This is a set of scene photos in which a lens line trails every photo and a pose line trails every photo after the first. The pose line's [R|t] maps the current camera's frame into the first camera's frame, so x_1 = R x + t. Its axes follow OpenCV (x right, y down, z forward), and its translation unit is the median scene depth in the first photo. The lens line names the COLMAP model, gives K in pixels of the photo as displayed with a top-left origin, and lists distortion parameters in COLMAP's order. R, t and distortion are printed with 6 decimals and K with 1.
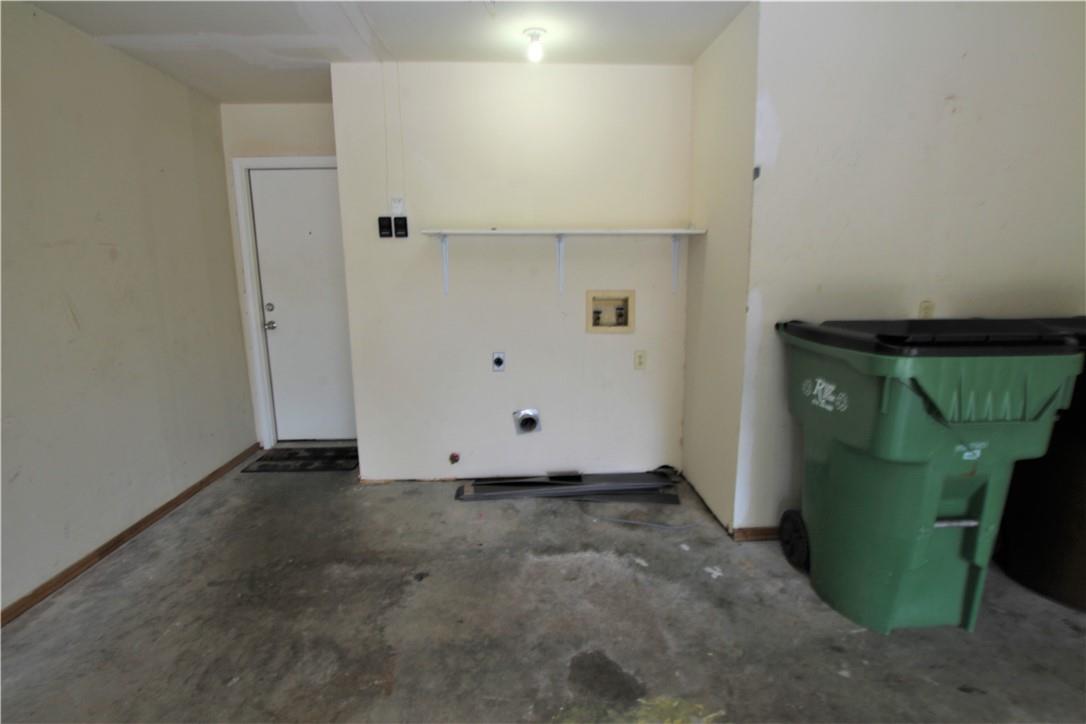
lens RADIAL K [[522.7, 0, 542.0], [0, 522.7, 365.1], [0, 0, 1]] dist [-0.026718, 0.002933]
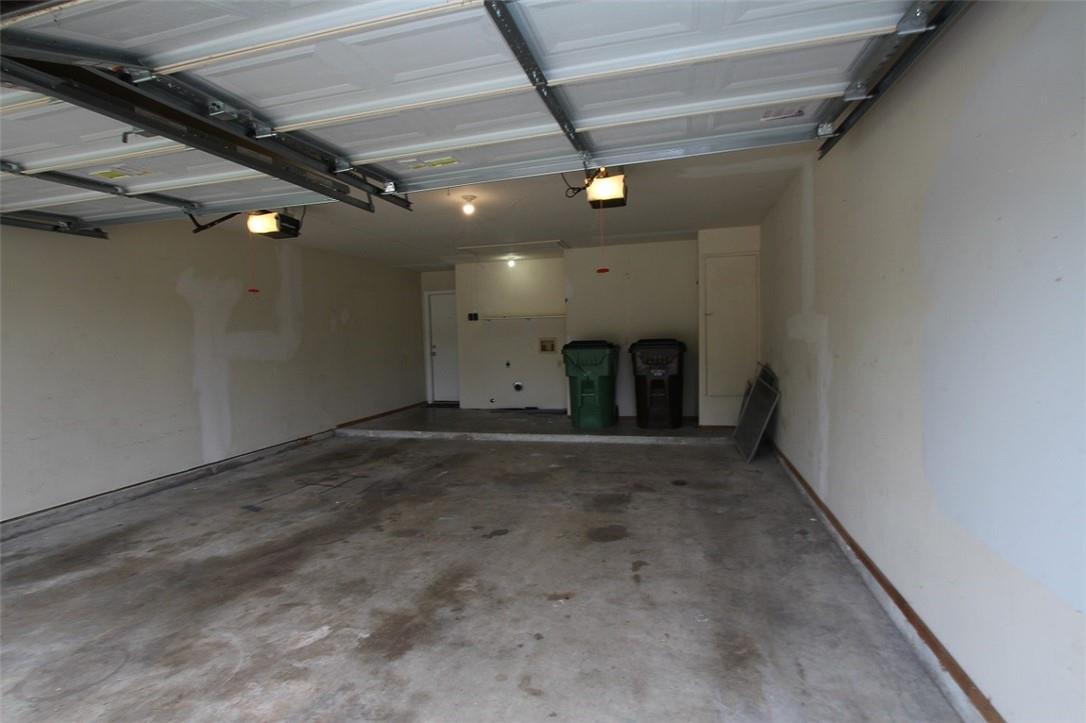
lens RADIAL K [[522.7, 0, 539.8], [0, 522.7, 357.8], [0, 0, 1]] dist [-0.026718, 0.002933]
pose [[0.955267, -0.001554, -0.295742, 0.862922], [-0.037498, 0.991279, -0.126329, 0.291533], [0.293359, 0.131767, 0.946878, -1.500346]]
